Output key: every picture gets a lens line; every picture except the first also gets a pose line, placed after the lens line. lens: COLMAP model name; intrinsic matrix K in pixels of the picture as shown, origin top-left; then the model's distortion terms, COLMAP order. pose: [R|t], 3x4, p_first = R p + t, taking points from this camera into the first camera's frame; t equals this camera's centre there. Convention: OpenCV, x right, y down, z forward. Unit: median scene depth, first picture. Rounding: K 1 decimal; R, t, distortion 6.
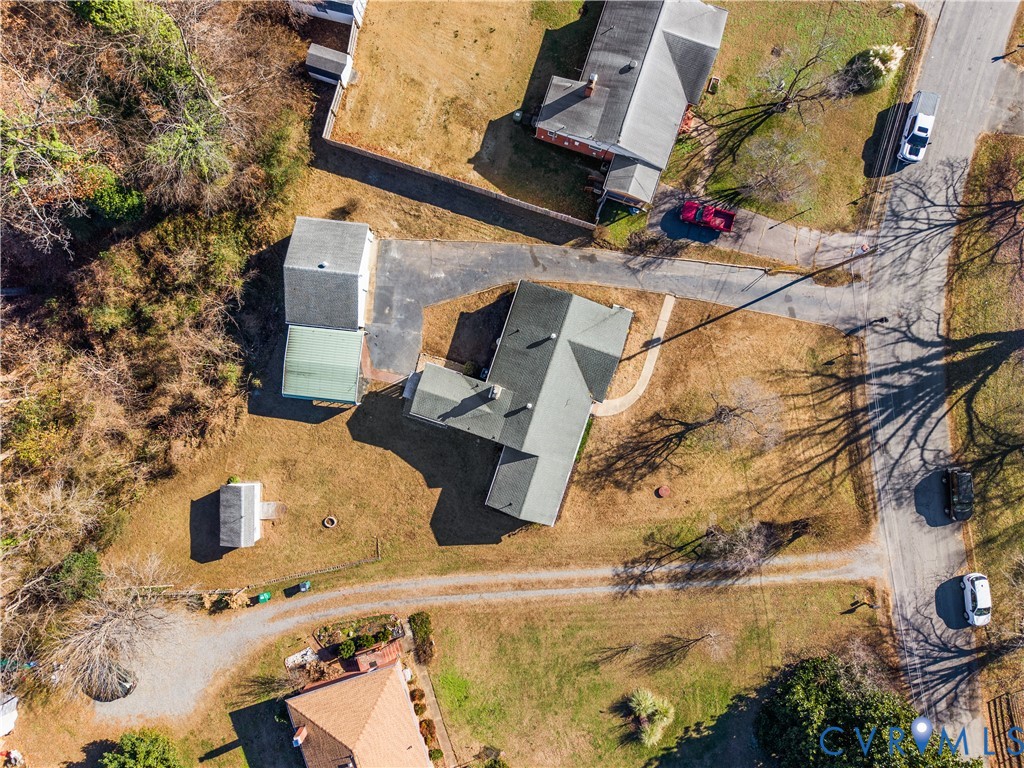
lens RADIAL K [[704.6, 0, 512.0], [0, 704.6, 384.0], [0, 0, 1]] dist [0.012685, 0.002690]
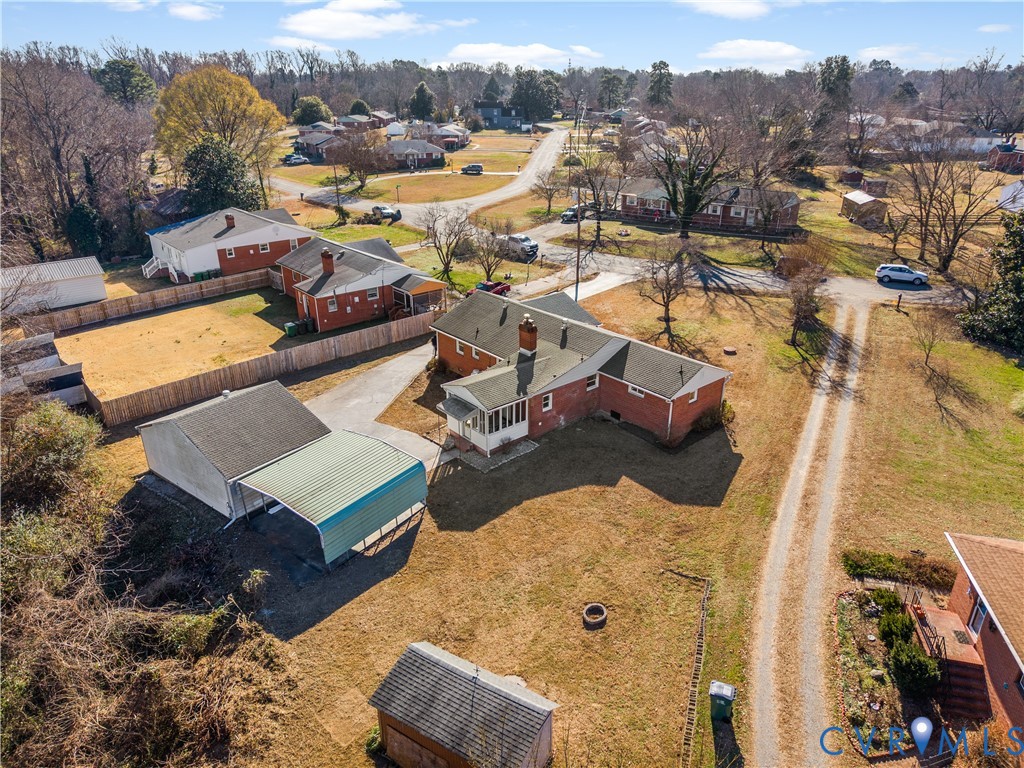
lens RADIAL K [[704.6, 0, 512.0], [0, 704.6, 384.0], [0, 0, 1]] dist [0.012685, 0.002690]
pose [[0.518758, -0.337185, 0.785619, -0.594255], [0.854793, 0.188648, -0.483467, 0.343106], [0.014812, 0.922344, 0.386086, 0.699925]]
